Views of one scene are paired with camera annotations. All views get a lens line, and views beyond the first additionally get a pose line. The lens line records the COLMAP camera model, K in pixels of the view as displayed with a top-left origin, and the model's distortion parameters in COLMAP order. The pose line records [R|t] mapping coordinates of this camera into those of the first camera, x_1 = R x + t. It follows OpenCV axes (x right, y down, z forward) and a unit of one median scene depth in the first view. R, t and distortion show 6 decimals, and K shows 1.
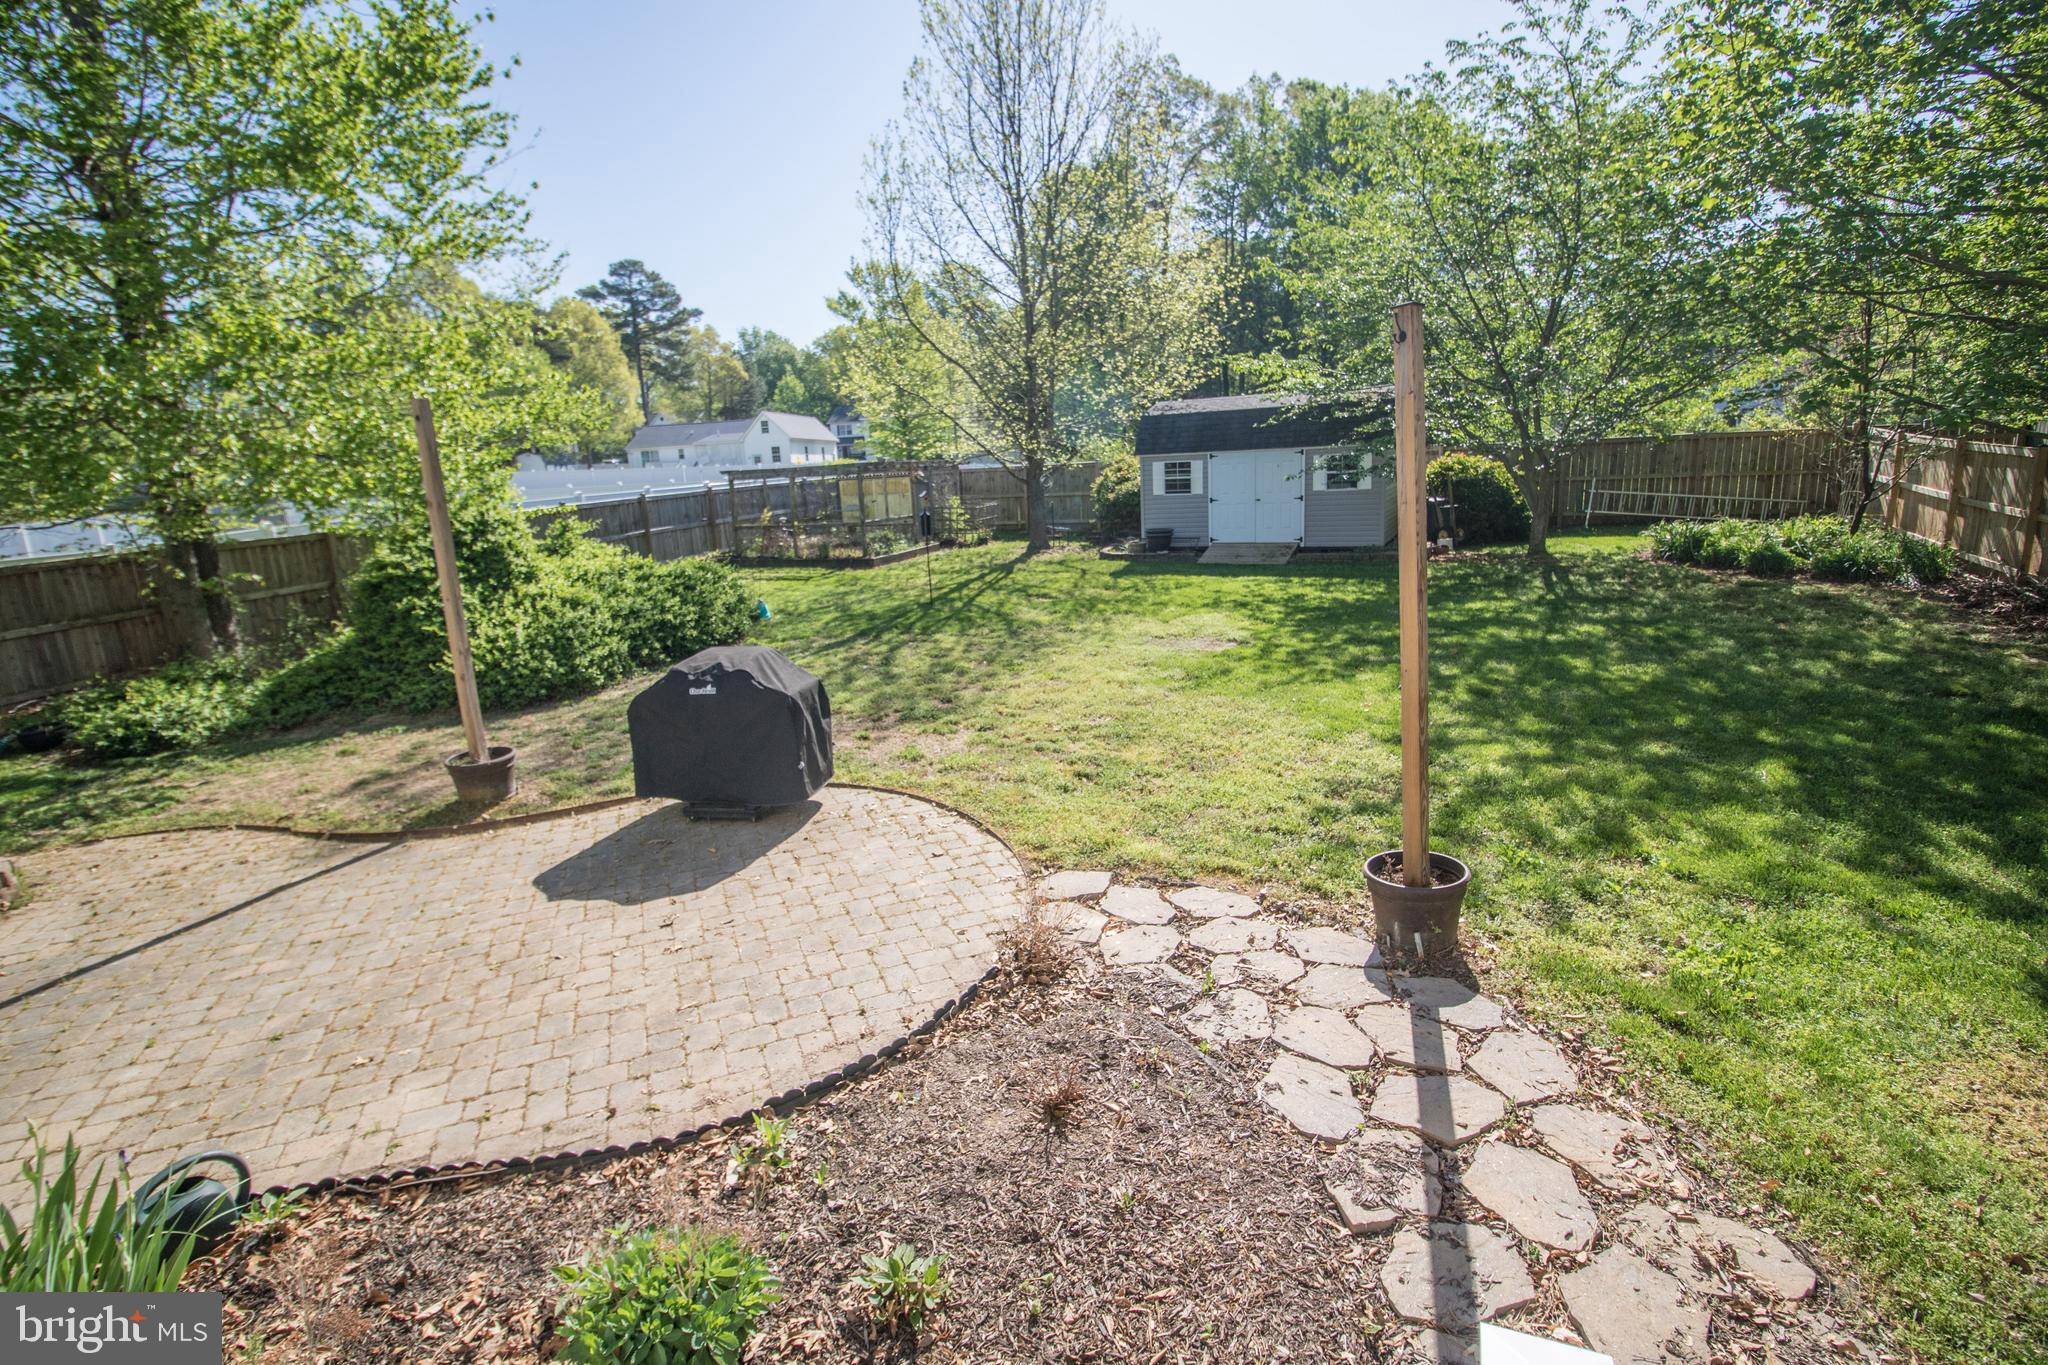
lens RADIAL K [[947.0, 0, 1020.3], [0, 947.0, 670.3], [0, 0, 1]] dist [0.001931, -0.013895]
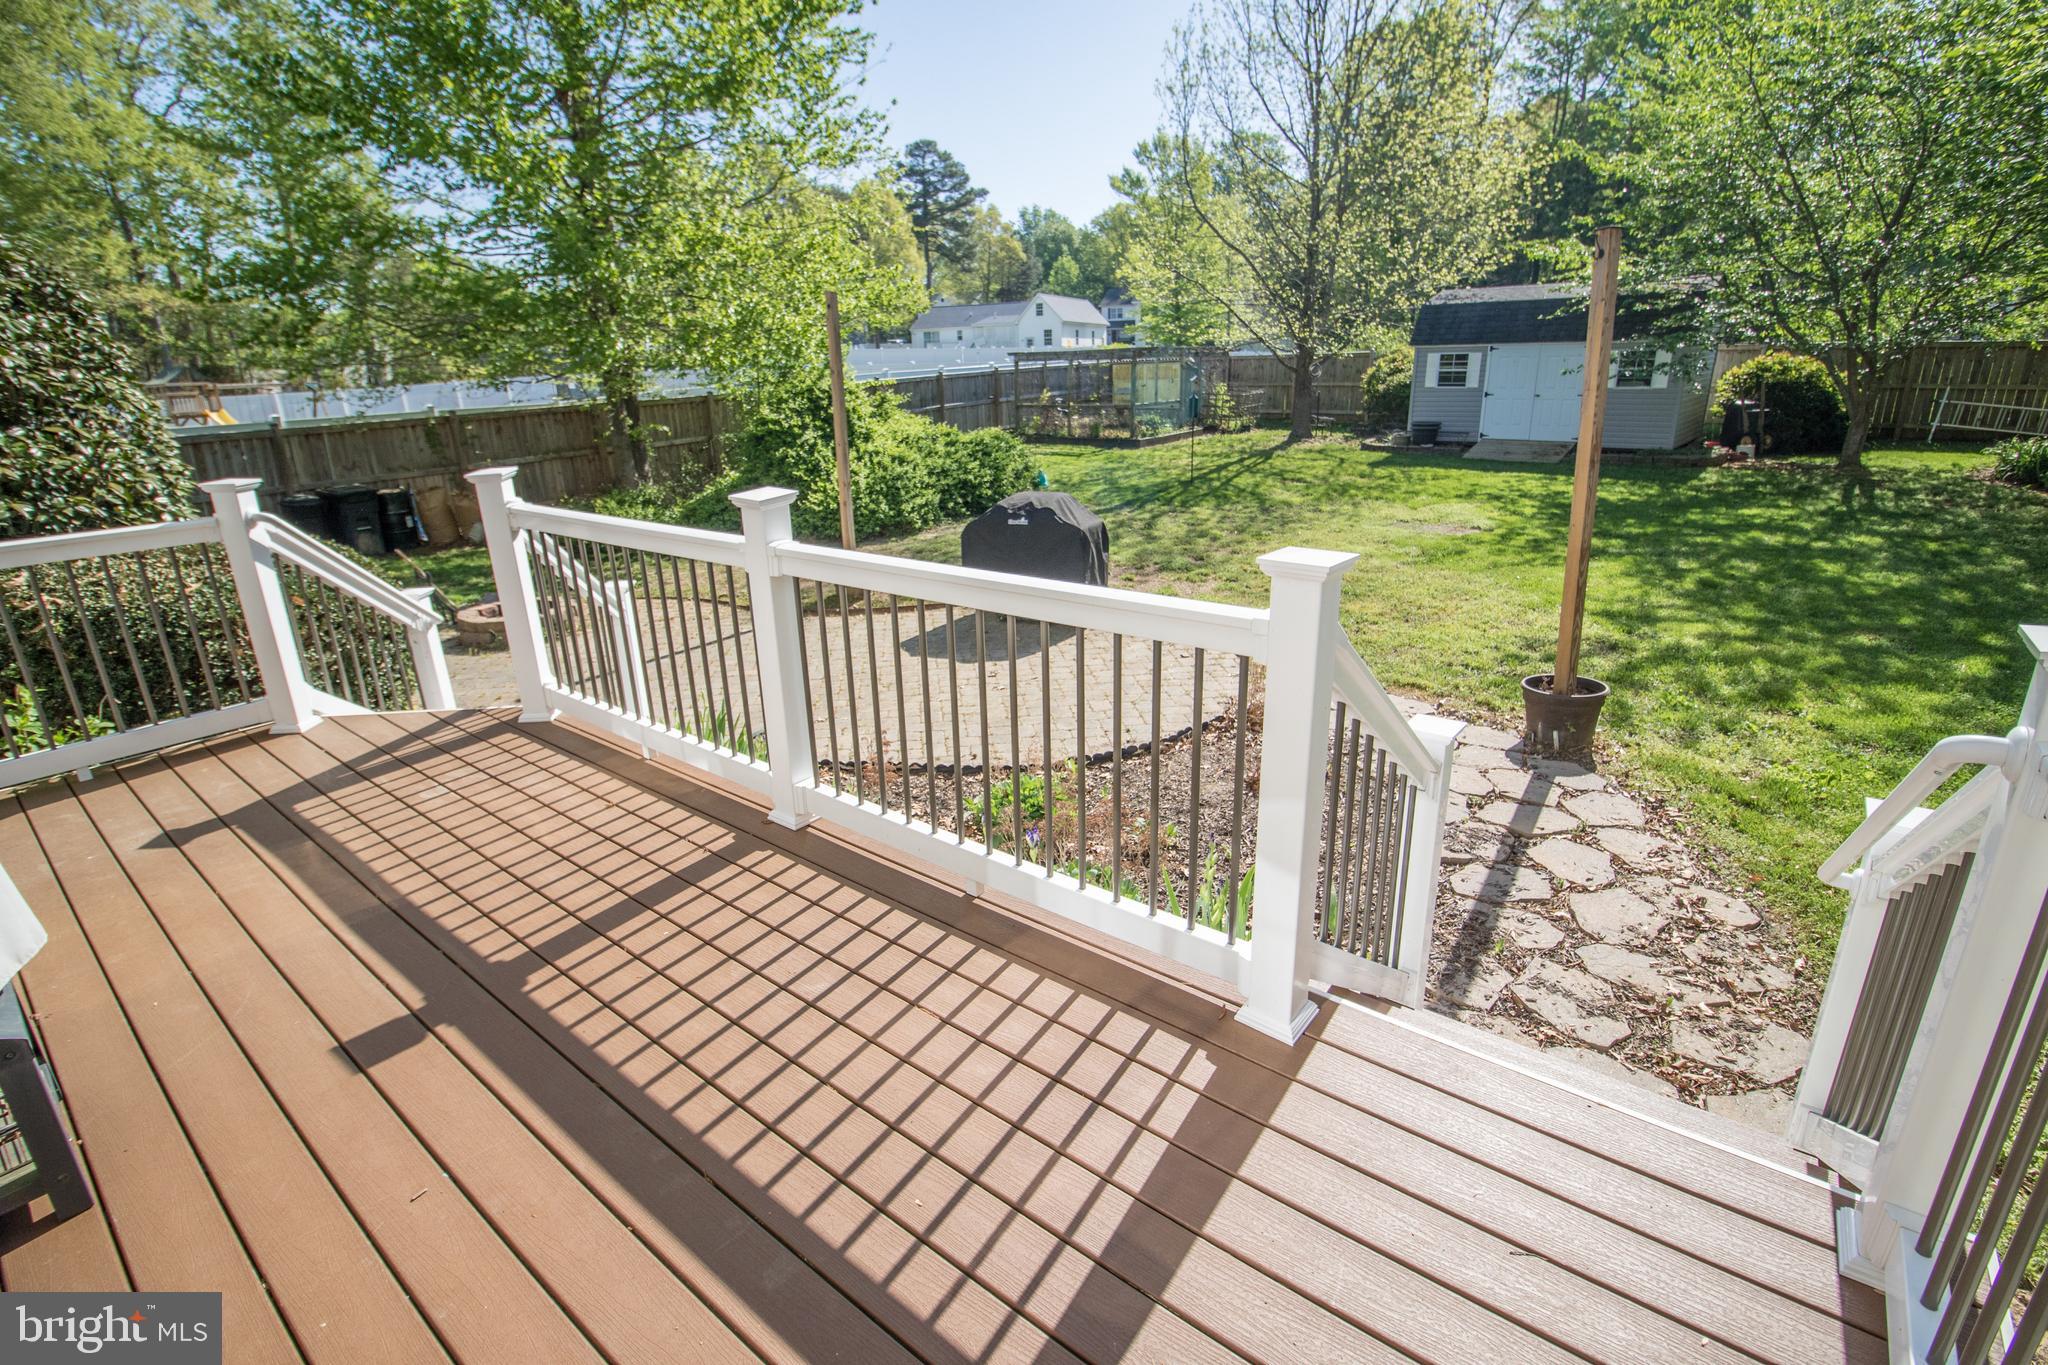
lens RADIAL K [[947.0, 0, 1020.3], [0, 947.0, 670.3], [0, 0, 1]] dist [0.001931, -0.013895]
pose [[0.963888, 0.104392, -0.244995, 0.005250], [-0.076330, 0.989666, 0.121388, 0.022676], [0.255136, -0.098304, 0.961895, -0.102174]]
